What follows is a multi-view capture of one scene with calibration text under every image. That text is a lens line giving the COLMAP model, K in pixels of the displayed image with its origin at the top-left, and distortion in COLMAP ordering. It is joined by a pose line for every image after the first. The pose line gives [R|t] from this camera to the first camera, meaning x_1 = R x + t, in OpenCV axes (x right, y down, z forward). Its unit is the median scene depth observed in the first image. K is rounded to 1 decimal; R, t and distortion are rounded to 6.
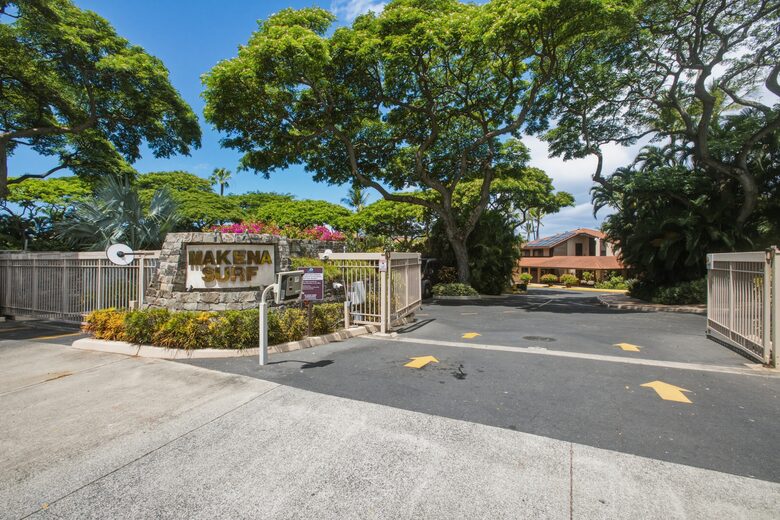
lens RADIAL K [[347.3, 0, 390.0], [0, 347.3, 260.0], [0, 0, 1]] dist [-0.001097, -0.001335]
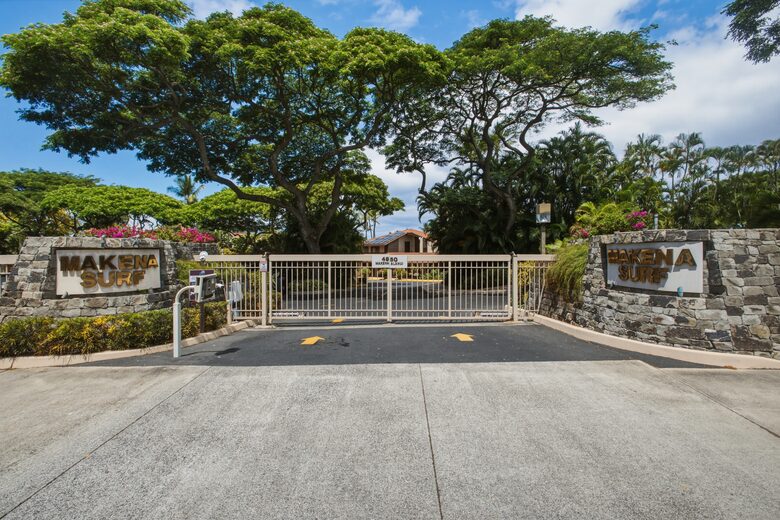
lens RADIAL K [[347.3, 0, 390.0], [0, 347.3, 260.0], [0, 0, 1]] dist [-0.001097, -0.001335]
pose [[0.899900, -0.011385, 0.435947, -0.066961], [0.005931, 0.999886, 0.013869, -0.008414], [-0.436055, -0.009896, 0.899866, -0.095114]]
